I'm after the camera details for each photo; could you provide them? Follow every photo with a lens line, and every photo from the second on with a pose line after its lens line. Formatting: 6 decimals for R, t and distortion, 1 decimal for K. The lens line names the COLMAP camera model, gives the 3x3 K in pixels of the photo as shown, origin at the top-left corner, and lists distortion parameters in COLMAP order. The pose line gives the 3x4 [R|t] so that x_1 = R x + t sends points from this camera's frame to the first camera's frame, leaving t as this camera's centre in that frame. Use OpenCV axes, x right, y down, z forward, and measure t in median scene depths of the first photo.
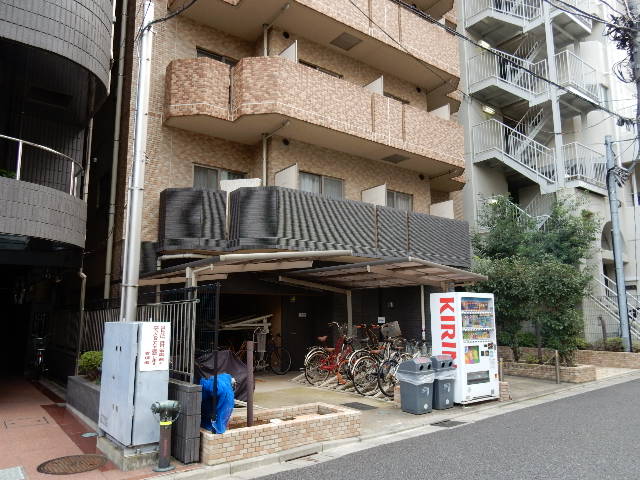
lens RADIAL K [[472.3, 0, 319.9], [0, 472.3, 240.7], [0, 0, 1]] dist [-0.004909, 0.007524]
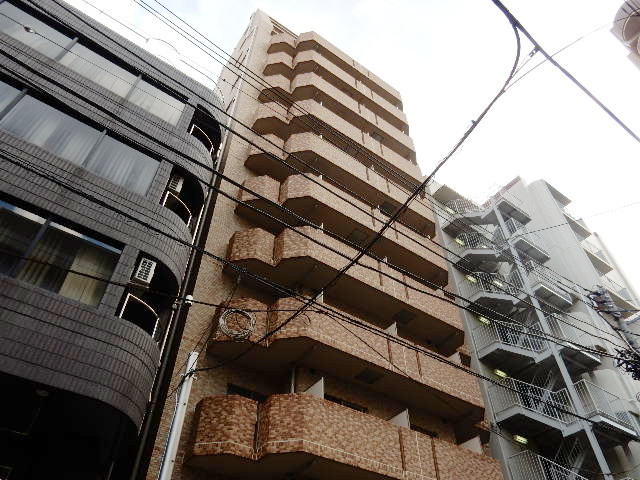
lens RADIAL K [[472.3, 0, 320.7], [0, 472.3, 238.8], [0, 0, 1]] dist [-0.004909, 0.007524]
pose [[0.999400, -0.019617, -0.028551, -0.016389], [-0.001861, 0.792604, -0.609734, -0.023112], [0.034591, 0.609421, 0.792092, -0.025207]]
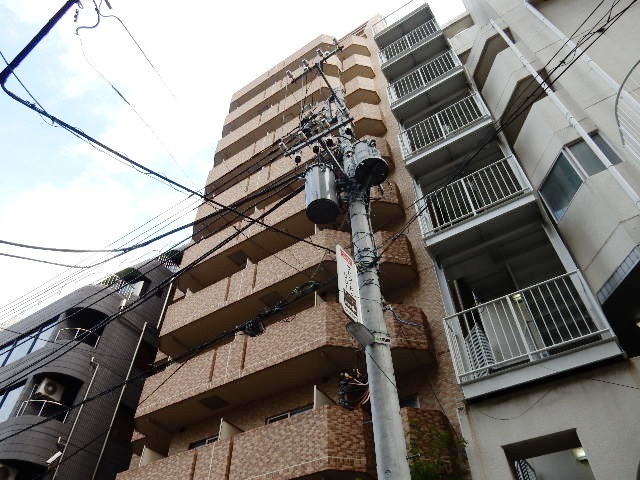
lens RADIAL K [[472.3, 0, 319.4], [0, 472.3, 240.9], [0, 0, 1]] dist [-0.004909, 0.007524]
pose [[0.335774, -0.697860, -0.632651, 1.065080], [0.138041, 0.700850, -0.699825, 0.085703], [0.931773, 0.147651, 0.331660, 0.846768]]
